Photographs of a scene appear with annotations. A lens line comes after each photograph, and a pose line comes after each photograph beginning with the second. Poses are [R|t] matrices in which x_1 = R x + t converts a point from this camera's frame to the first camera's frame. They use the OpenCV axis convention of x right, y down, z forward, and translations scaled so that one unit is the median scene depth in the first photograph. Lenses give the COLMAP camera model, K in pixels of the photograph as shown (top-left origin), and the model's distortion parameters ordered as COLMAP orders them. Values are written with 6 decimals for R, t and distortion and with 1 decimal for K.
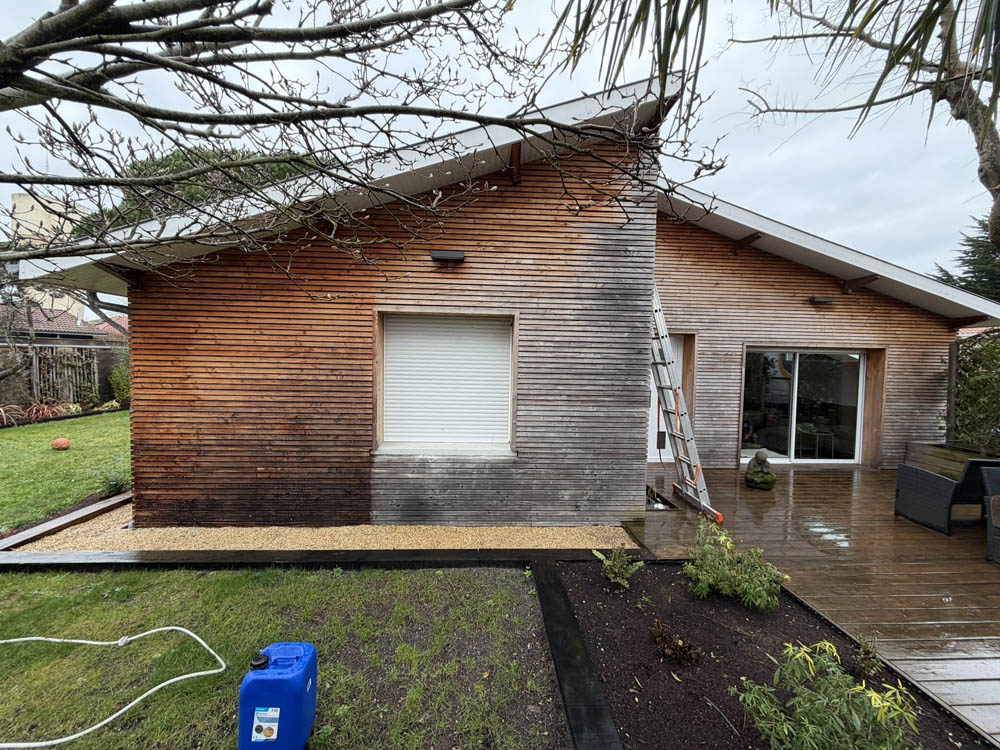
lens RADIAL K [[398.8, 0, 499.5], [0, 398.8, 378.0], [0, 0, 1]] dist [-0.015698, 0.001305]
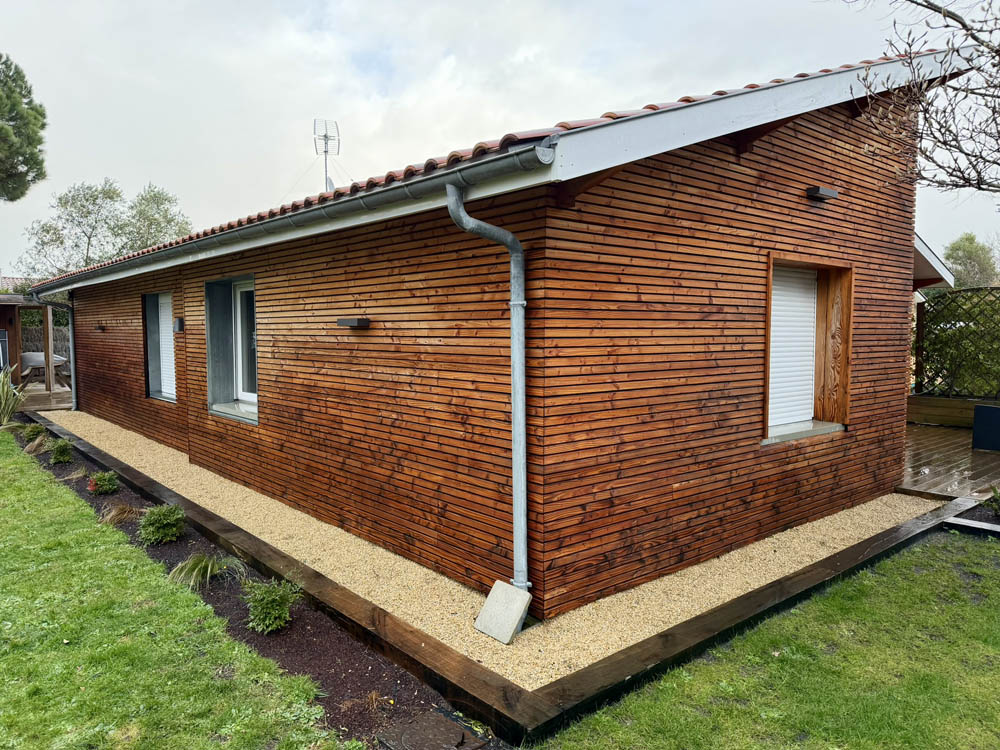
lens RADIAL K [[717.2, 0, 497.3], [0, 717.2, 372.9], [0, 0, 1]] dist [0.014633, 0.000554]
pose [[0.804982, -0.053250, 0.590905, -1.570716], [0.039470, 0.998564, 0.036217, -0.018839], [-0.591985, -0.005830, 0.805928, 0.196848]]
